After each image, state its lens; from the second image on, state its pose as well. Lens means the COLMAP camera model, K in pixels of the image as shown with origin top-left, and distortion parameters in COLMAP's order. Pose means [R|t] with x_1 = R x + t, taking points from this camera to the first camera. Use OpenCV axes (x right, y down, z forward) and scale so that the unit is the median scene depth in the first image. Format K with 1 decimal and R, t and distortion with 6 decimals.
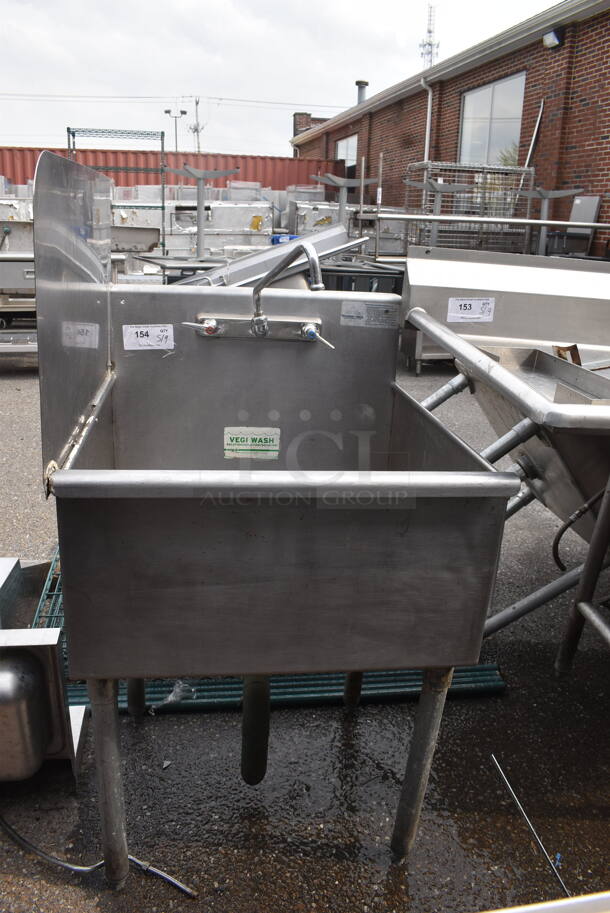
lens RADIAL K [[709.7, 0, 308.4], [0, 709.7, 458.2], [0, 0, 1]] dist [-0.102947, 0.021335]
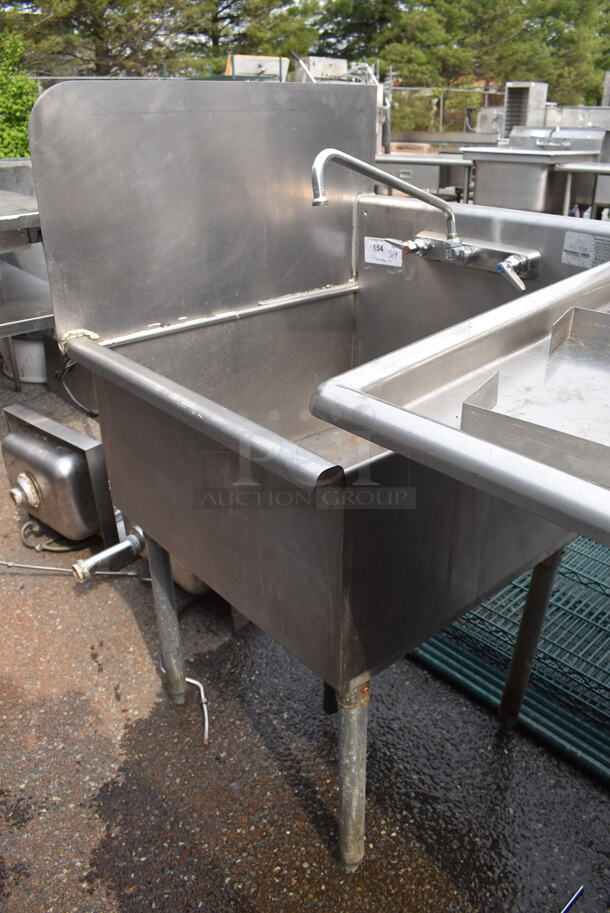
lens RADIAL K [[709.7, 0, 306.4], [0, 709.7, 458.6], [0, 0, 1]] dist [-0.102947, 0.021335]
pose [[0.545789, 0.320535, -0.774191, 0.527070], [-0.230756, 0.945711, 0.228871, -0.093569], [0.805523, 0.053734, 0.590124, 0.335972]]
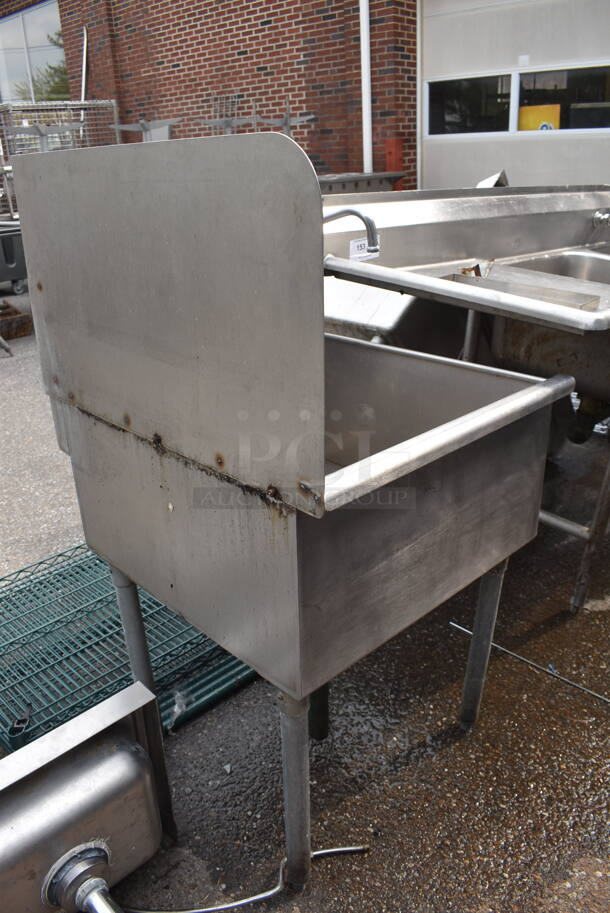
lens RADIAL K [[709.7, 0, 306.9], [0, 709.7, 457.2], [0, 0, 1]] dist [-0.102947, 0.021335]
pose [[0.808073, -0.300235, 0.506830, -0.466297], [0.254867, 0.953865, 0.158698, -0.094335], [-0.531094, 0.000935, 0.847312, 0.120685]]
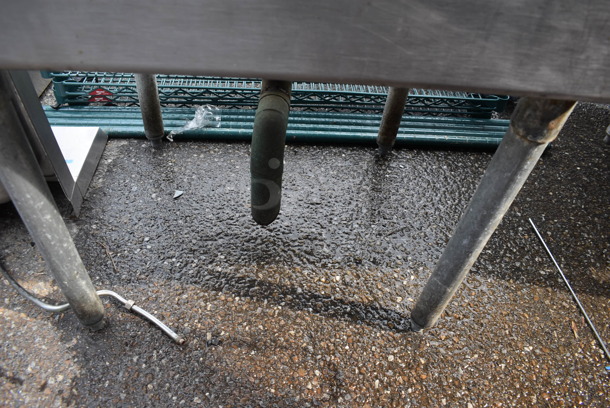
lens RADIAL K [[474.2, 0, 309.2], [0, 474.2, 200.3], [0, 0, 1]] dist [-0.102947, 0.021335]
pose [[0.992739, 0.094655, -0.074226, 0.016590], [-0.051519, 0.892192, 0.448709, 0.154598], [0.108697, -0.441627, 0.890590, 0.446081]]
